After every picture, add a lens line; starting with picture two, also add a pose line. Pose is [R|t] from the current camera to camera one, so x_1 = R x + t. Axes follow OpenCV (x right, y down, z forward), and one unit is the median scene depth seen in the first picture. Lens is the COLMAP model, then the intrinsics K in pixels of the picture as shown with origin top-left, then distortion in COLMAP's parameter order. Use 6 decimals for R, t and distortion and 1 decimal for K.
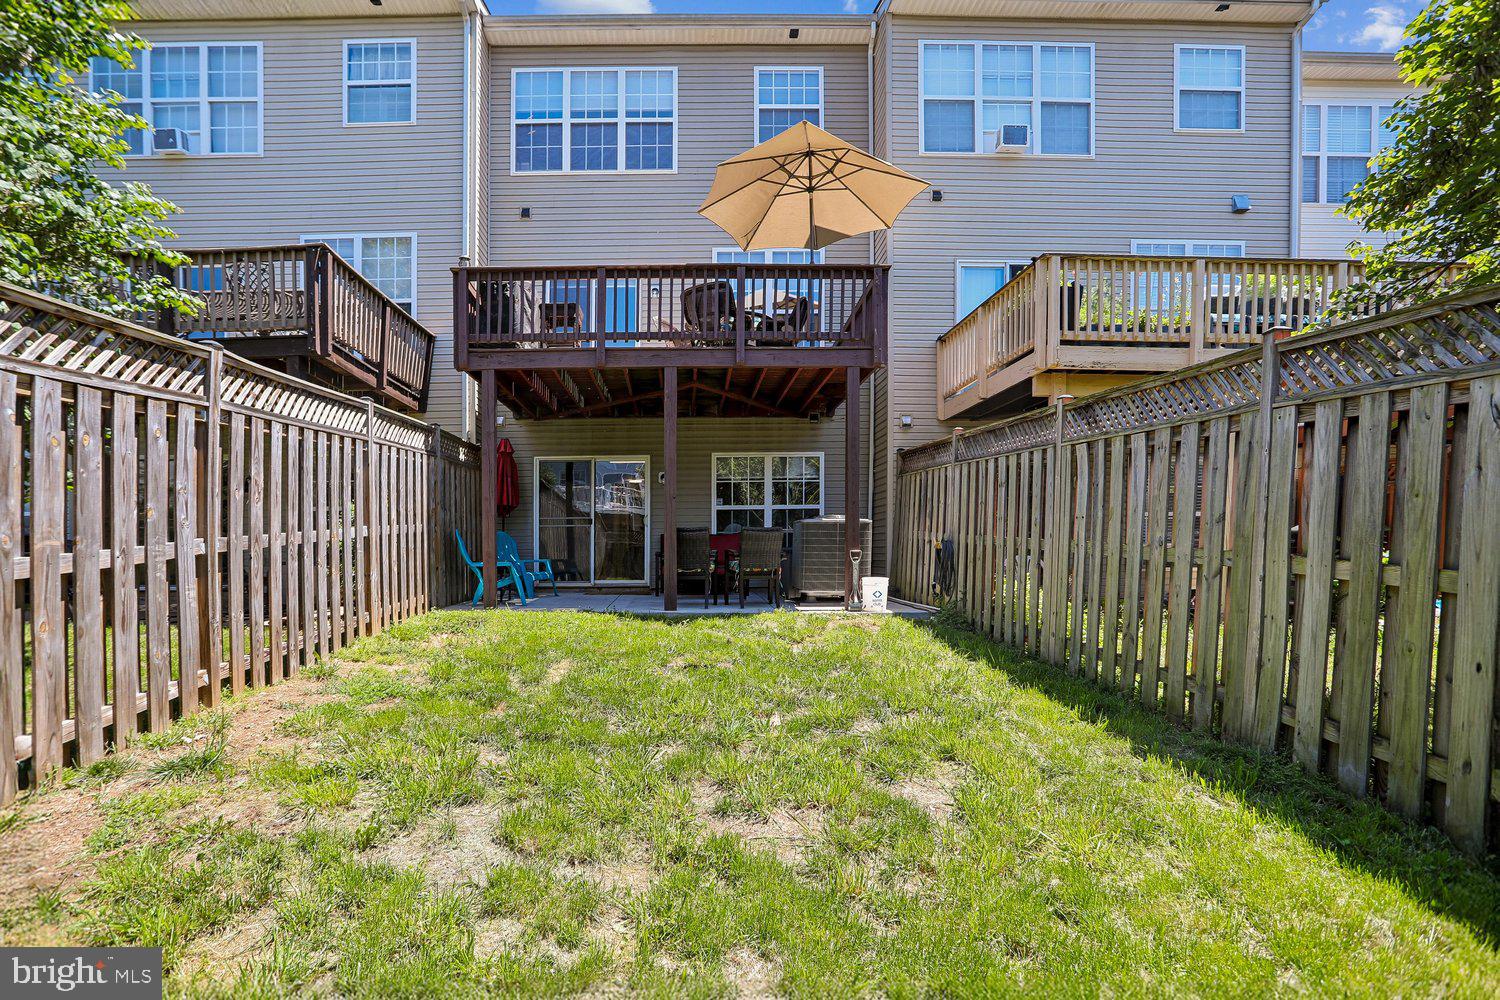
lens RADIAL K [[694.8, 0, 751.2], [0, 694.8, 563.7], [0, 0, 1]] dist [-0.065740, 0.020796]
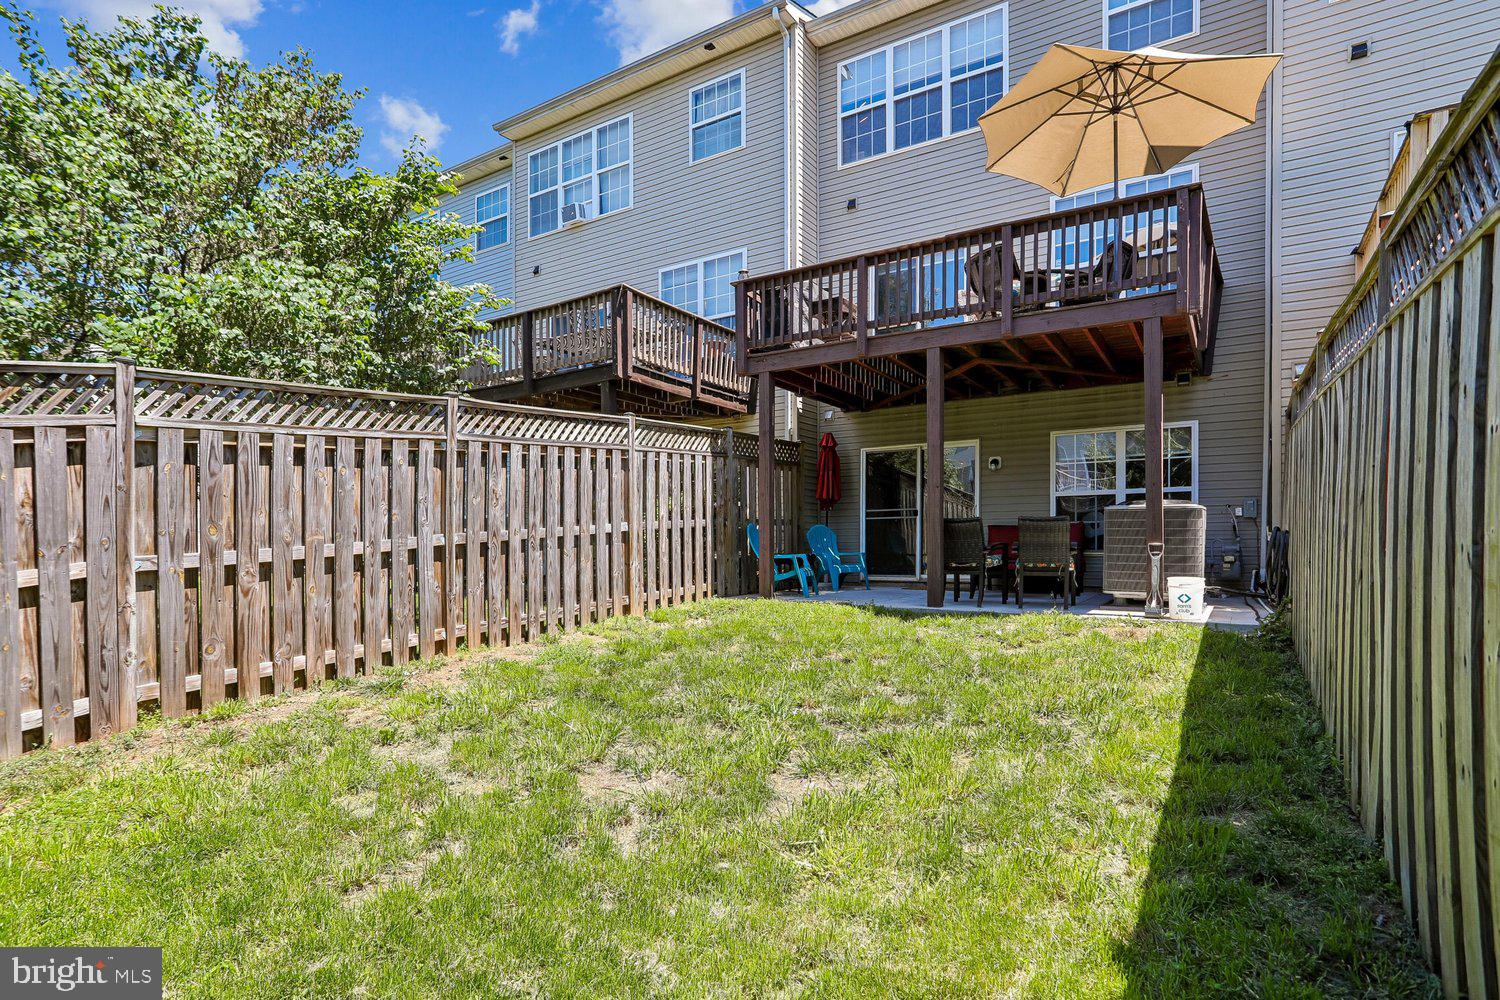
lens RADIAL K [[750.5, 0, 745.7], [0, 750.5, 544.5], [0, 0, 1]] dist [-0.039631, 0.001736]
pose [[0.843072, 0.000552, -0.537800, 0.199598], [-0.010362, 0.999831, -0.015218, 0.000569], [0.537700, 0.018402, 0.842935, 0.011882]]
